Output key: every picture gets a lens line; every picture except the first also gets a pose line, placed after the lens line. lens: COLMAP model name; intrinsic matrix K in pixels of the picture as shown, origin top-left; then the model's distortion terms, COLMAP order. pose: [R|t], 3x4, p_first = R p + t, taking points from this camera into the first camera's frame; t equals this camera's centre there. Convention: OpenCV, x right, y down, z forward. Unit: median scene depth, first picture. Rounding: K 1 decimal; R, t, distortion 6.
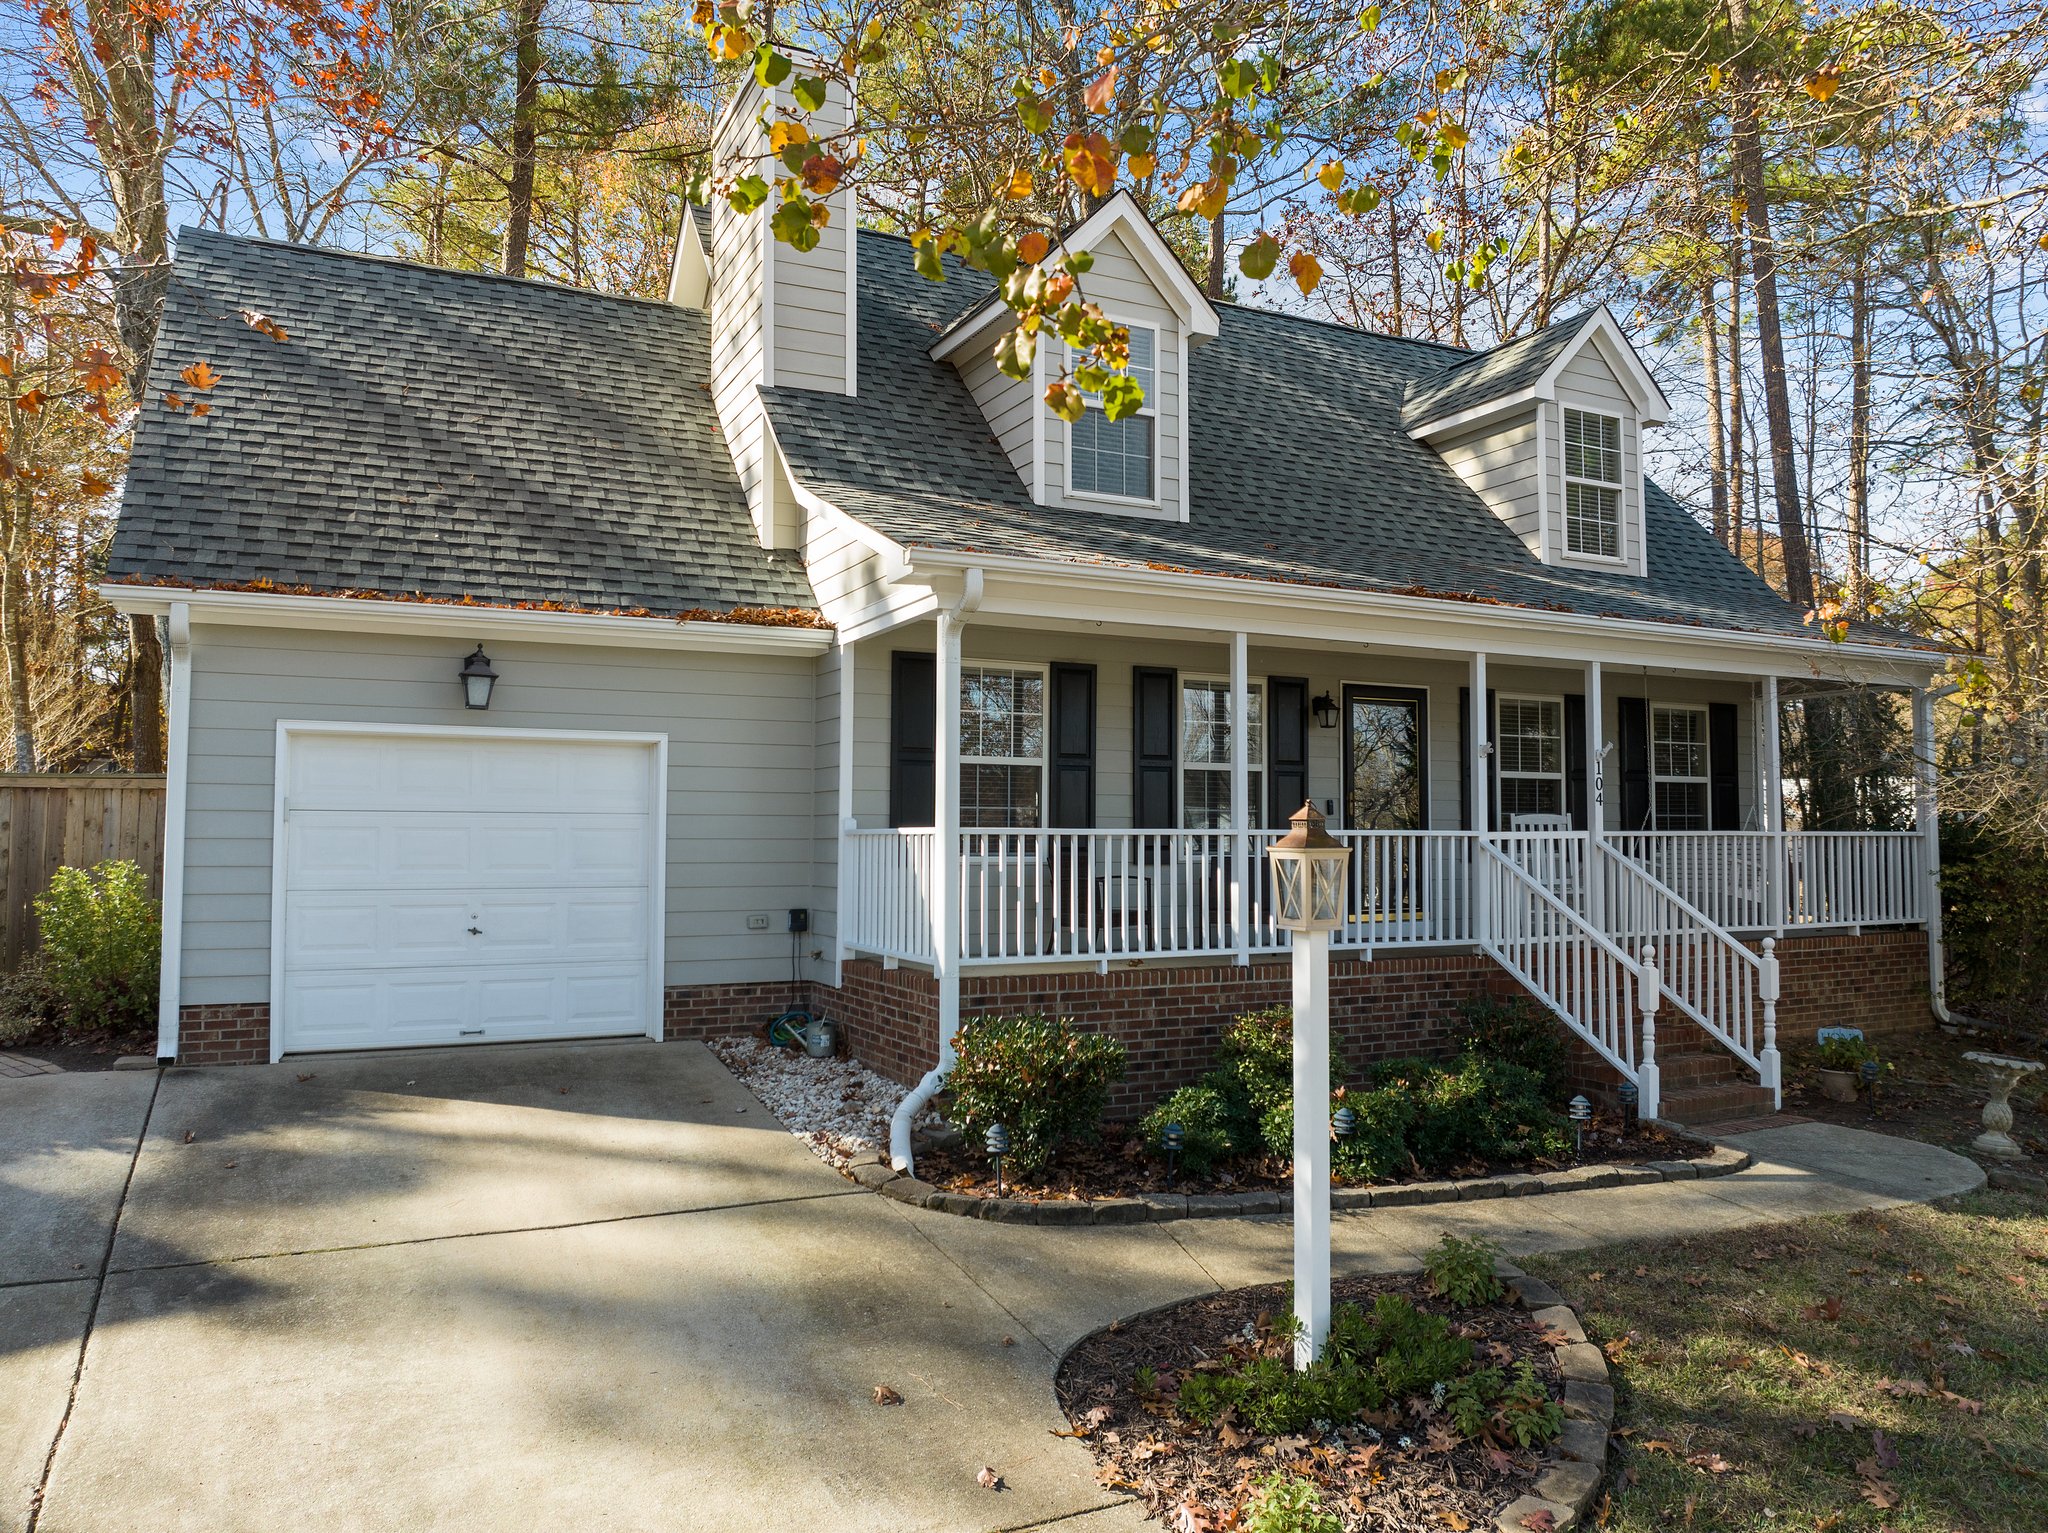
lens RADIAL K [[1433.9, 0, 1024.0], [0, 1433.9, 766.5], [0, 0, 1]] dist [-0.036109, 0.034521]
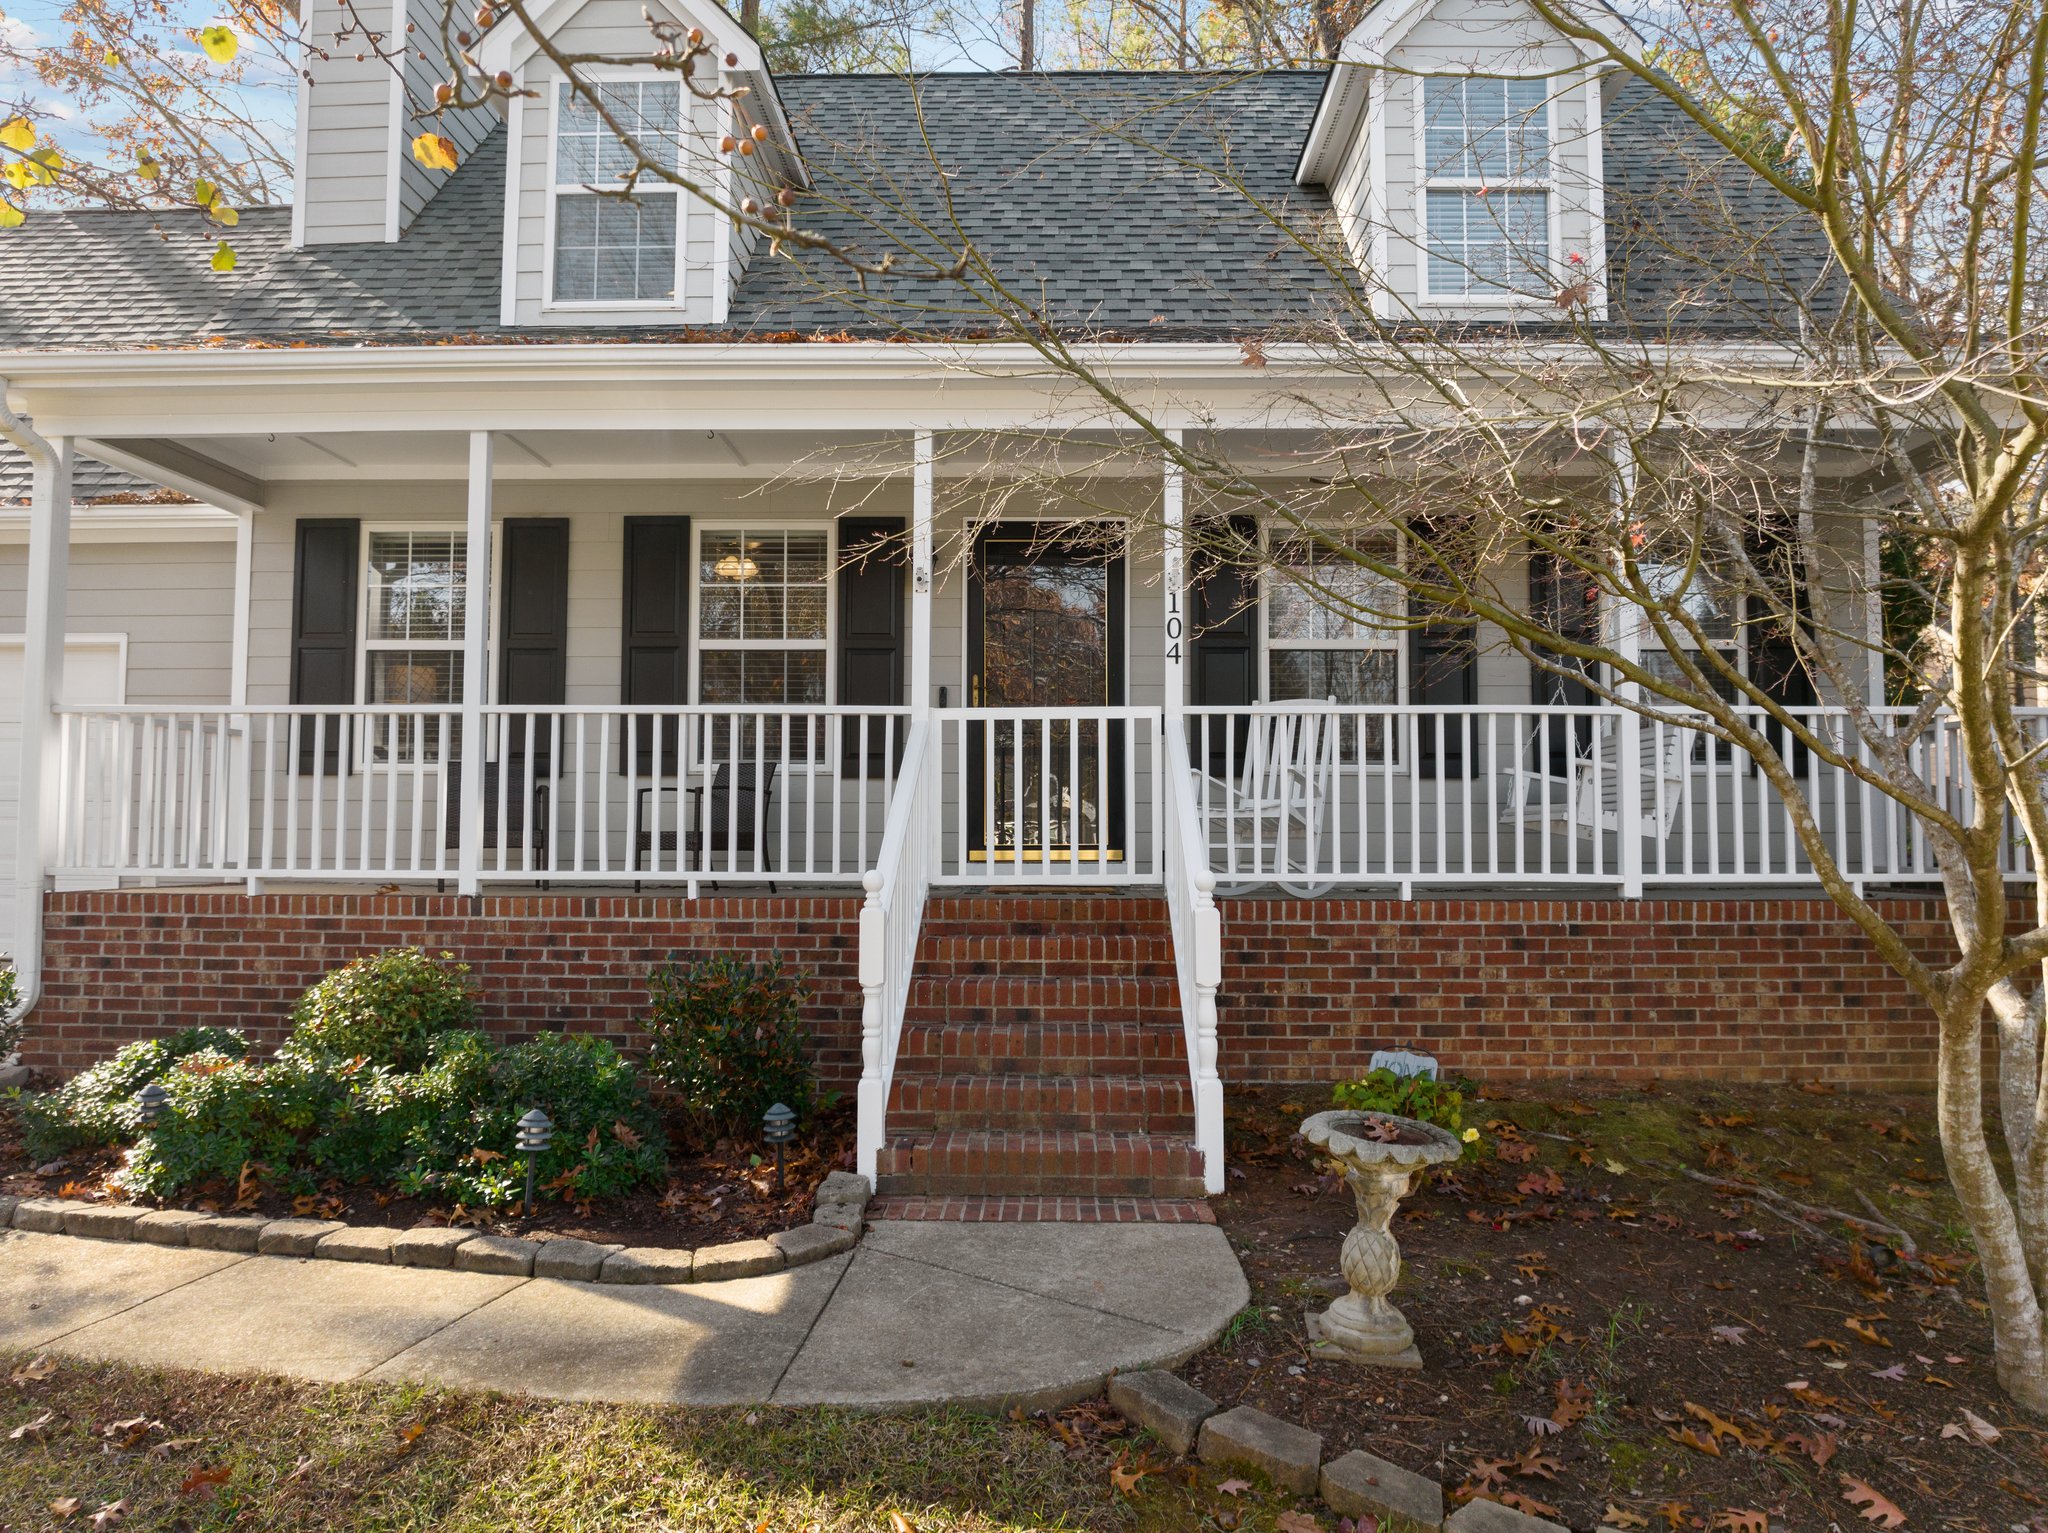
lens RADIAL K [[1452.5, 0, 1024.0], [0, 1452.5, 766.5], [0, 0, 1]] dist [-0.034756, -0.004782]
pose [[0.886495, -0.021457, -0.462241, 0.688505], [0.023702, 0.999719, -0.000949, 0.076795], [0.462131, -0.010115, 0.886754, 0.454784]]
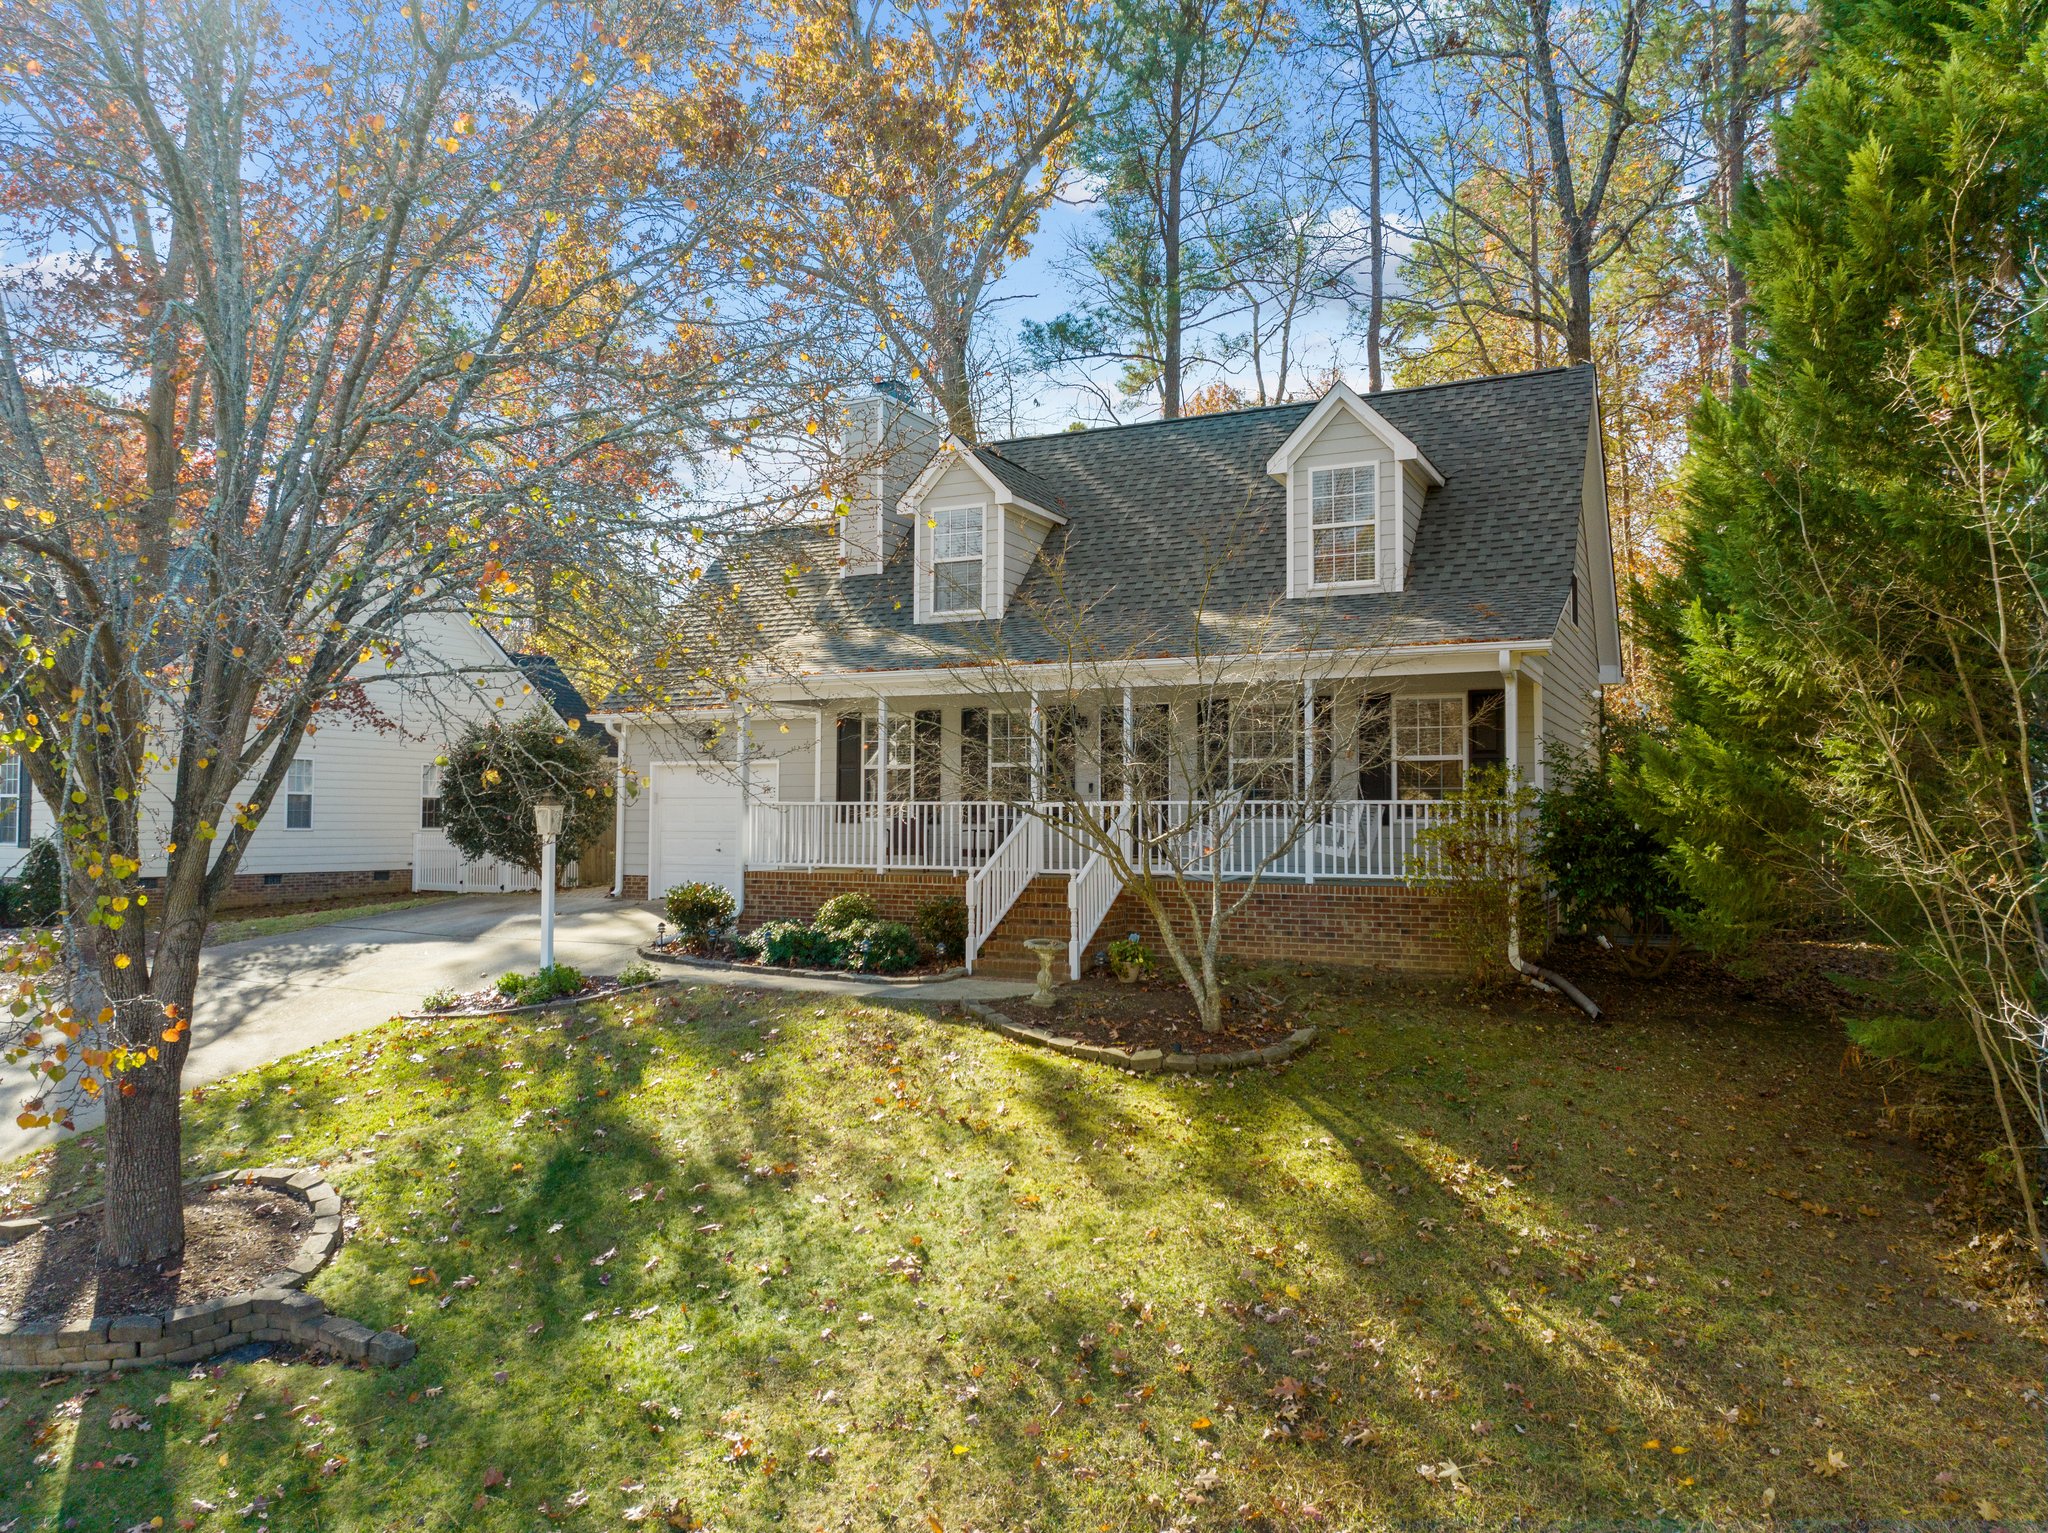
lens RADIAL K [[1471.0, 0, 1024.0], [0, 1471.0, 766.5], [0, 0, 1]] dist [-0.030102, -0.003239]
pose [[0.601199, -0.029525, -0.798554, 1.704987], [0.039034, 0.999209, -0.007557, 0.018058], [0.798146, -0.026627, 0.601876, -0.013497]]
